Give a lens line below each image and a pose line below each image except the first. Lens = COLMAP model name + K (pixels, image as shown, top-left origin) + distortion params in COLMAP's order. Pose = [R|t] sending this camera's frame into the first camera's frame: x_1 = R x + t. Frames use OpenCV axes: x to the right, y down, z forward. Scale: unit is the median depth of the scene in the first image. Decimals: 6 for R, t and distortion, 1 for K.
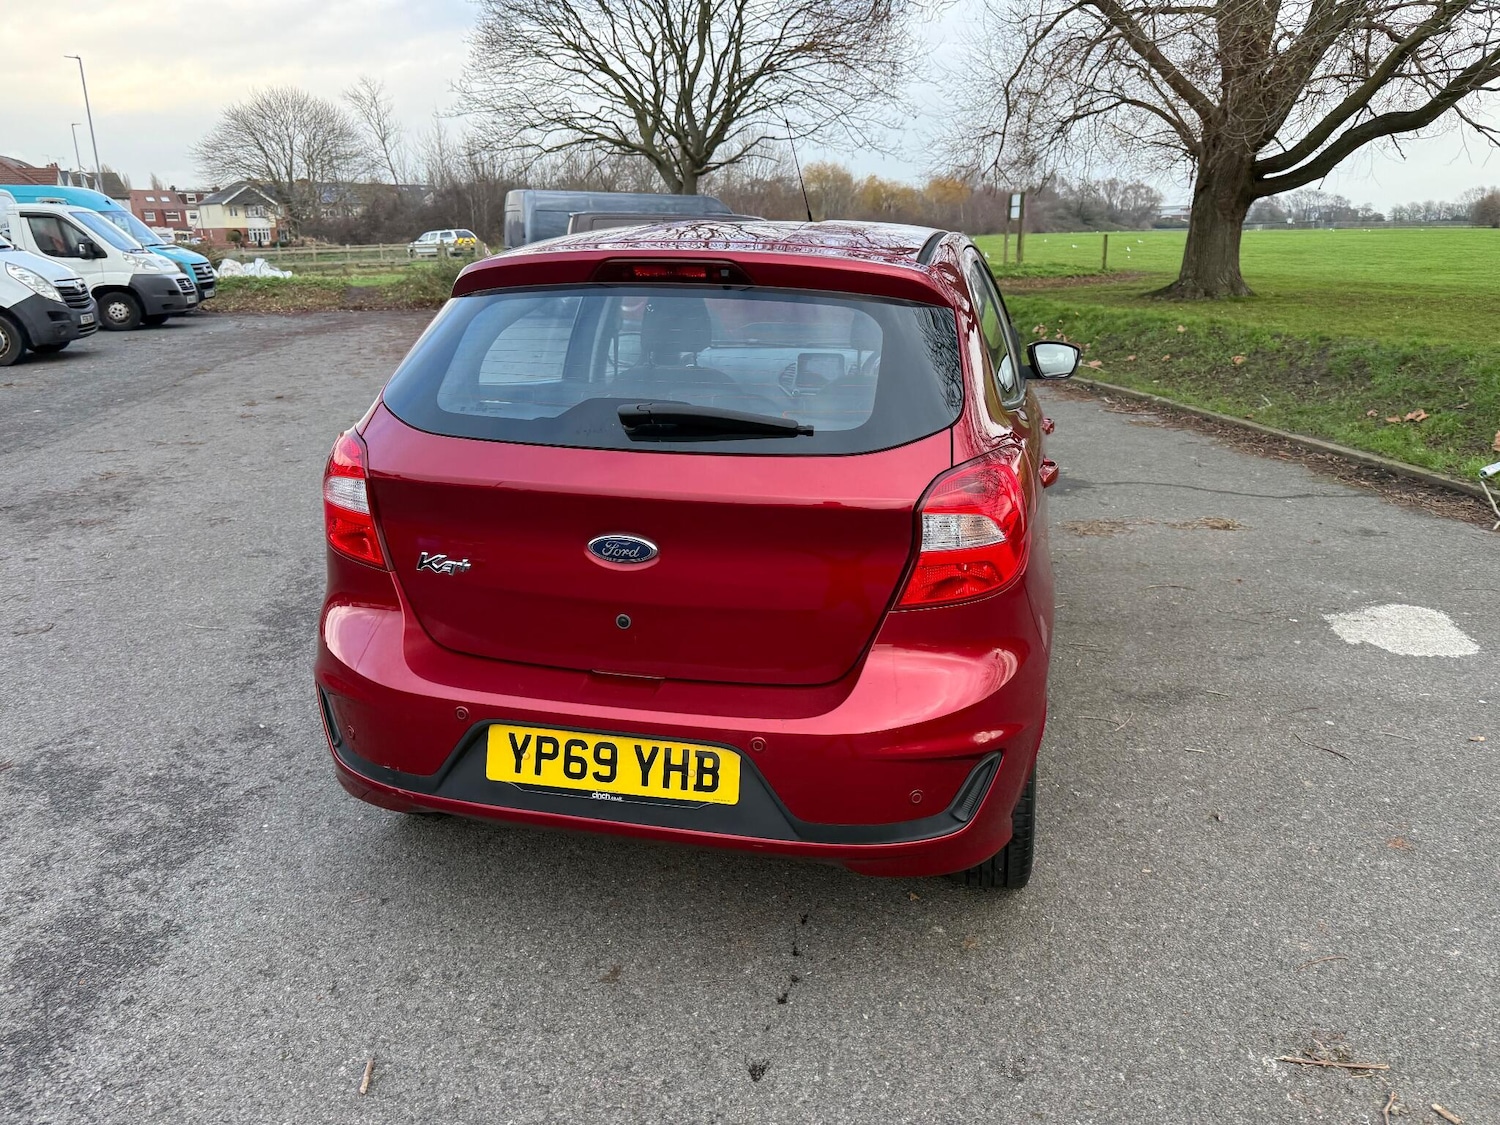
lens RADIAL K [[1063.6, 0, 754.1], [0, 1063.6, 560.8], [0, 0, 1]] dist [0.024309, -0.030962]
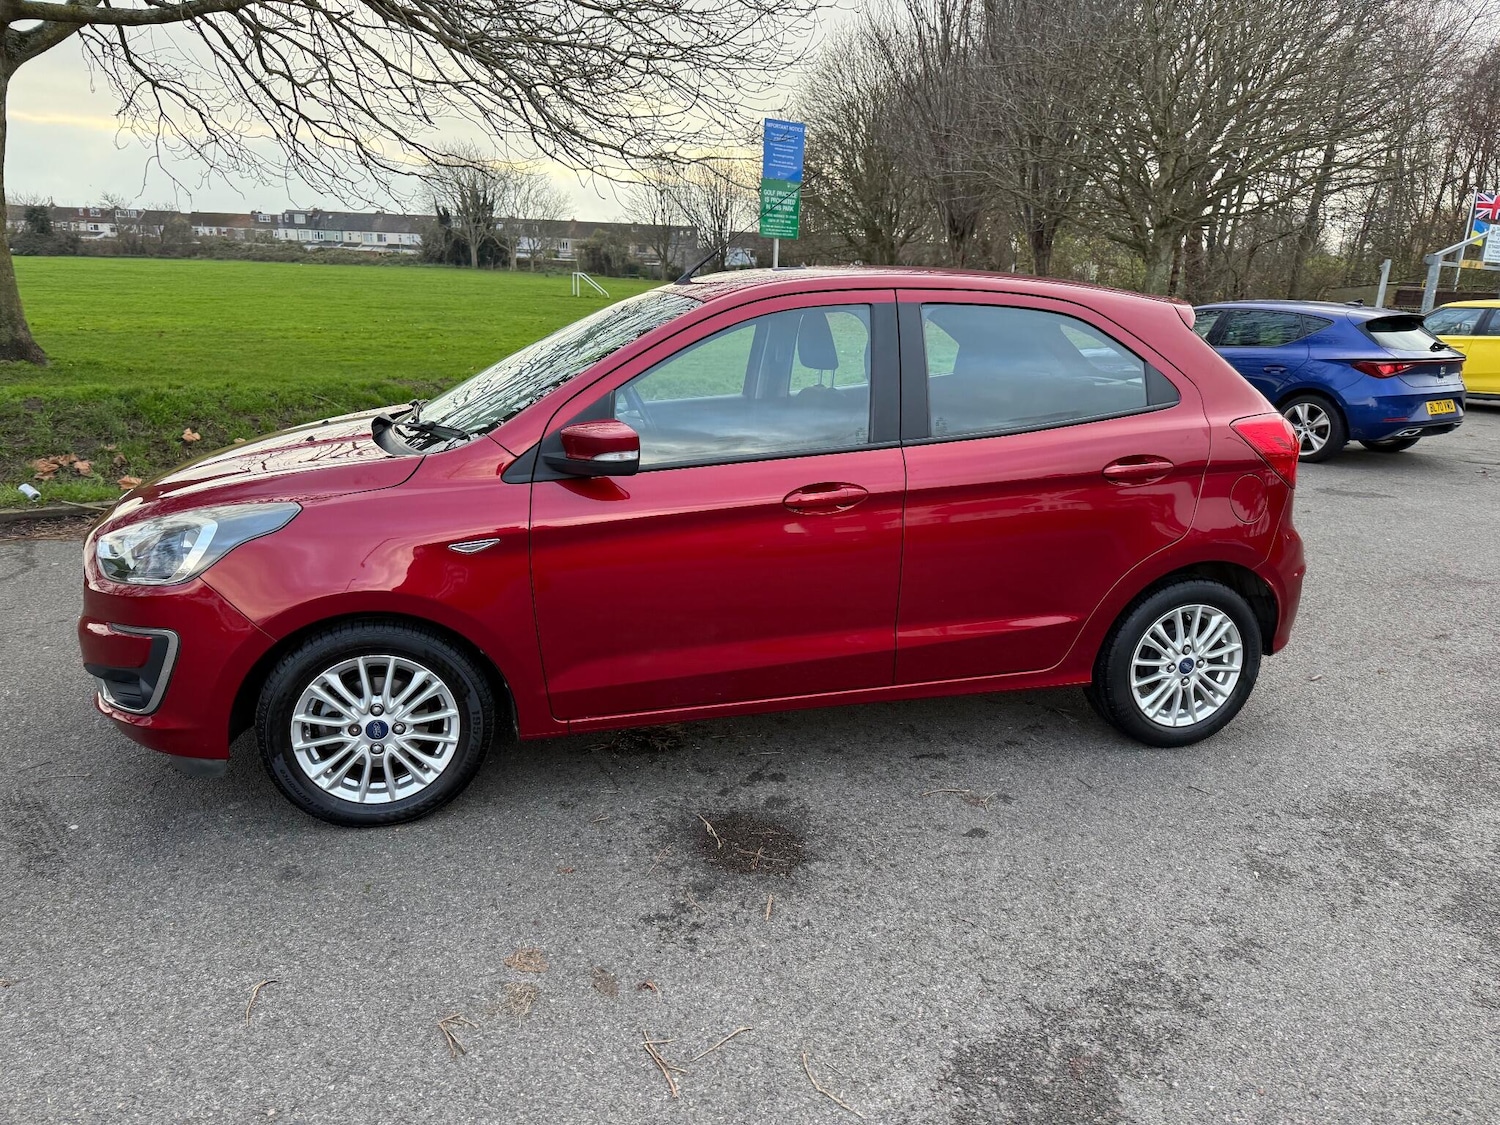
lens RADIAL K [[1059.7, 0, 757.3], [0, 1059.7, 569.8], [0, 0, 1]] dist [0.027806, -0.035193]
pose [[-0.480555, -0.239462, 0.843638, -0.177116], [0.230080, 0.893872, 0.384780, -0.089469], [-0.846245, 0.379012, -0.374459, 0.299604]]
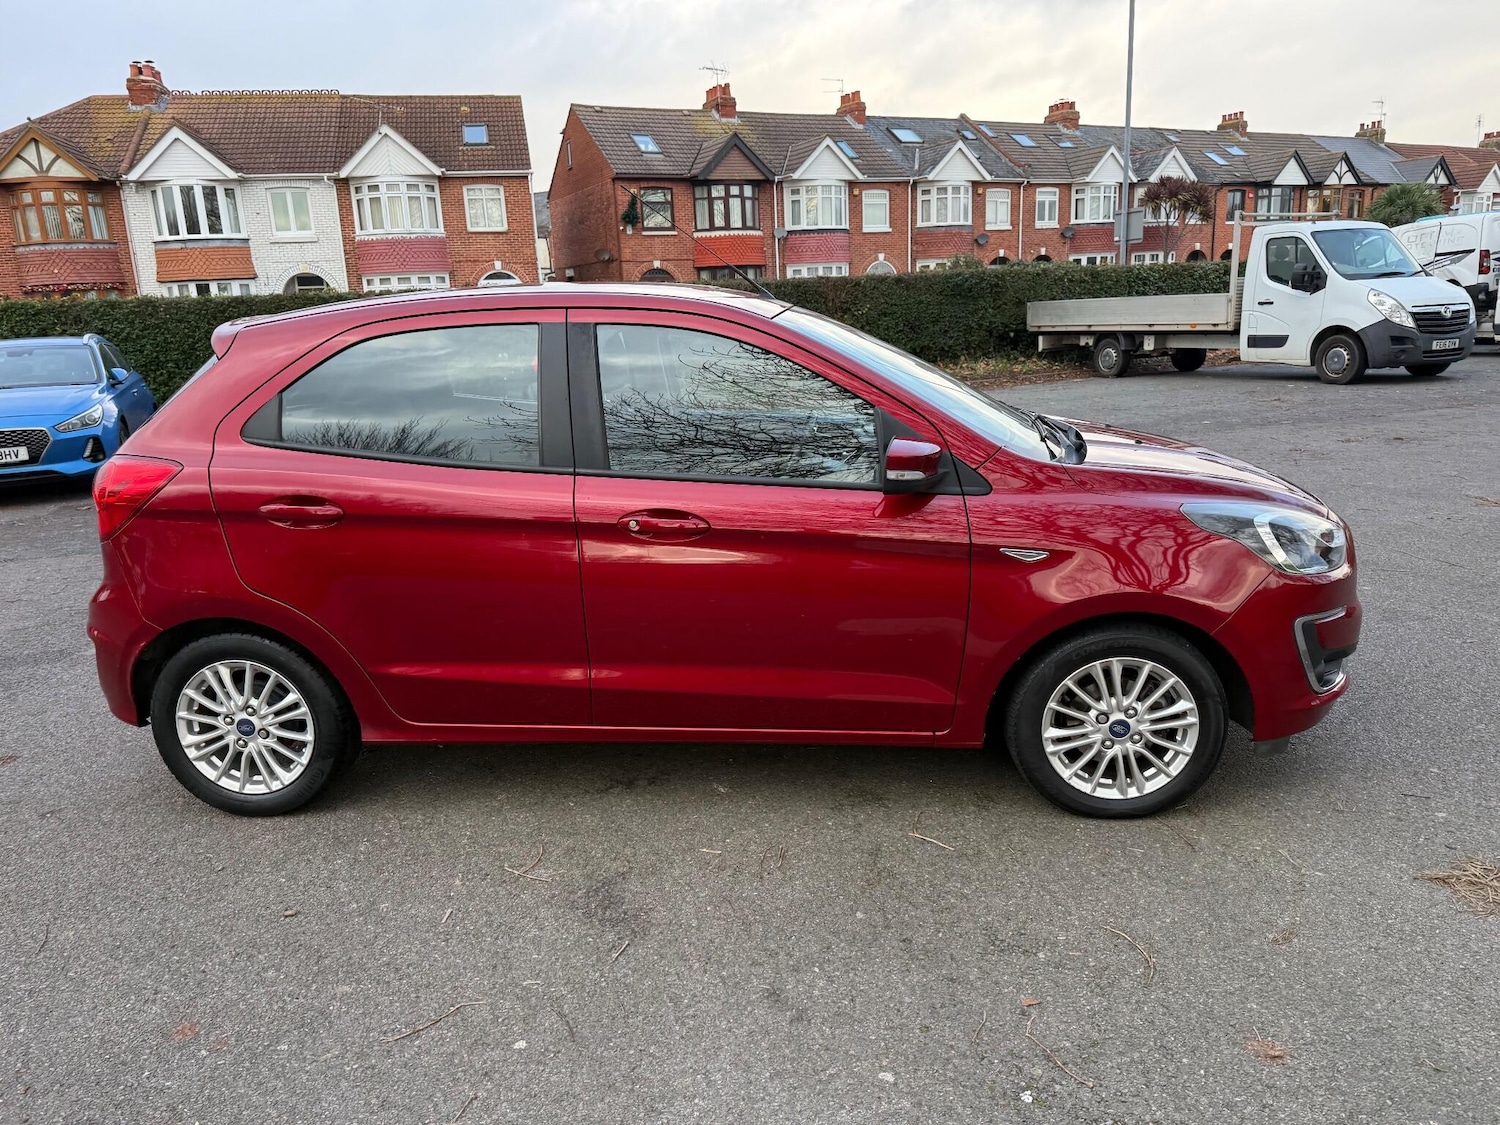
lens RADIAL K [[1061.3, 0, 754.9], [0, 1061.3, 570.2], [0, 0, 1]] dist [0.029371, -0.037488]
pose [[0.157014, 0.243579, -0.957087, 0.214528], [-0.248469, 0.947678, 0.200422, -0.055045], [0.955829, 0.206338, 0.209321, 0.183274]]
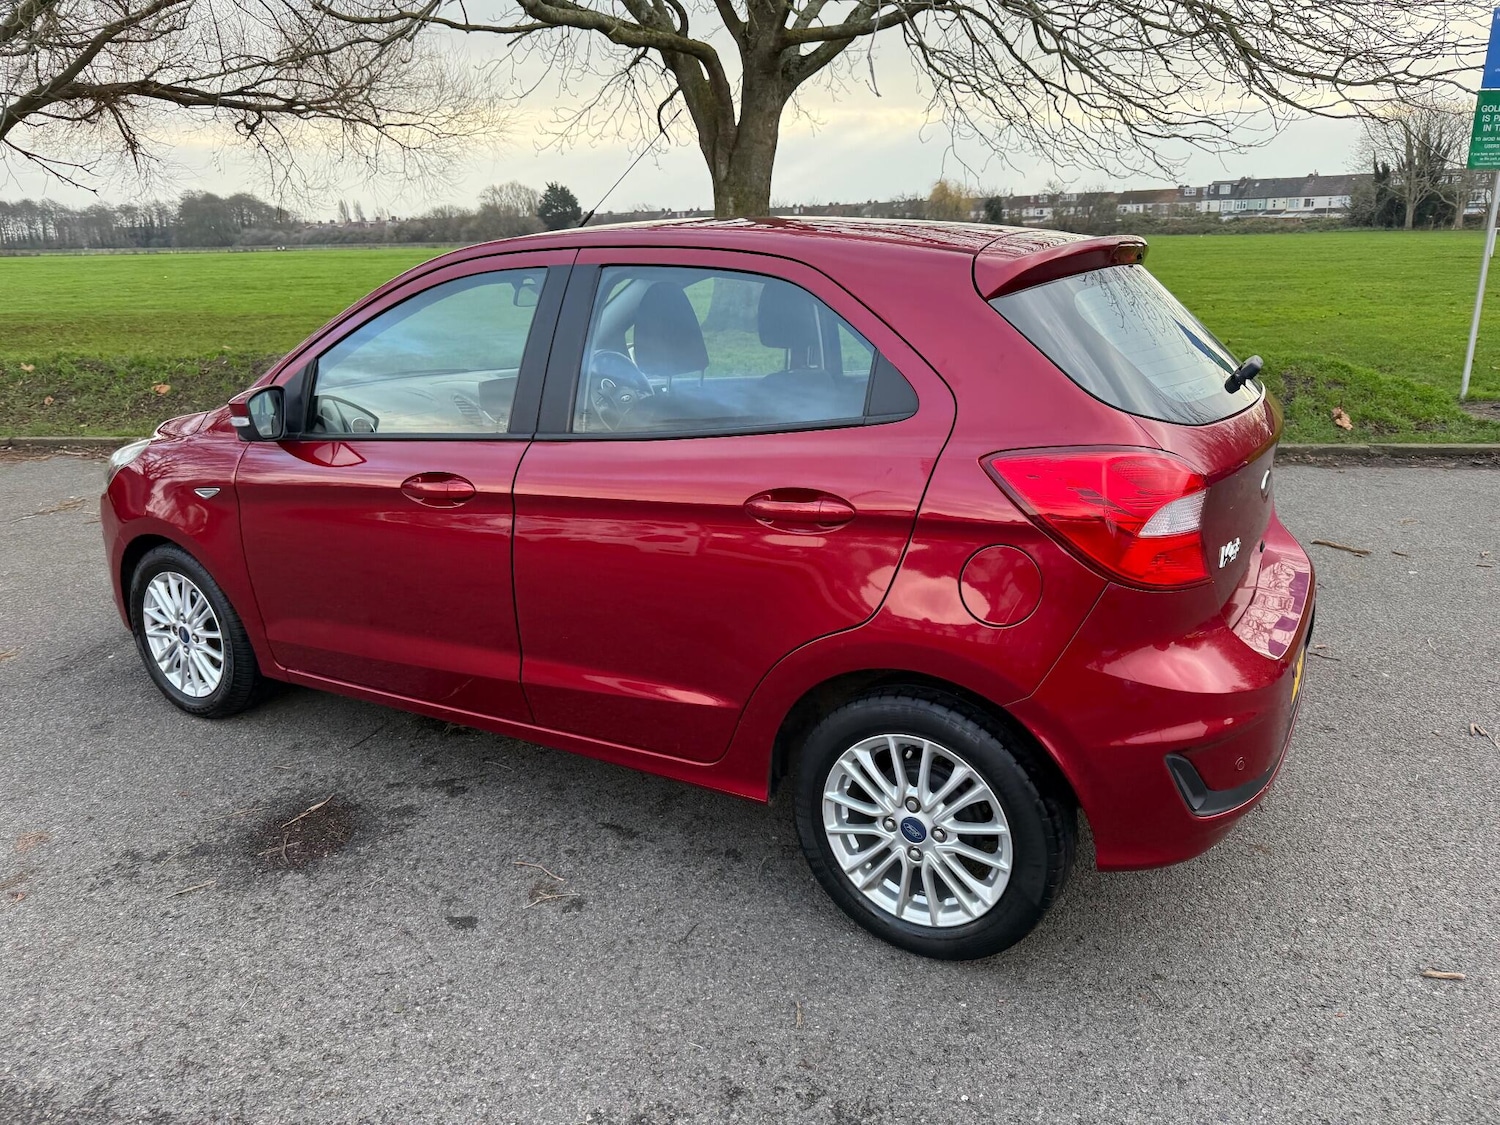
lens RADIAL K [[1060.7, 0, 757.5], [0, 1060.7, 556.8], [0, 0, 1]] dist [0.026476, -0.030456]
pose [[0.293643, -0.268066, 0.917559, -0.163973], [0.294852, 0.938471, 0.179816, -0.036924], [-0.909305, 0.217742, 0.354615, 0.129938]]
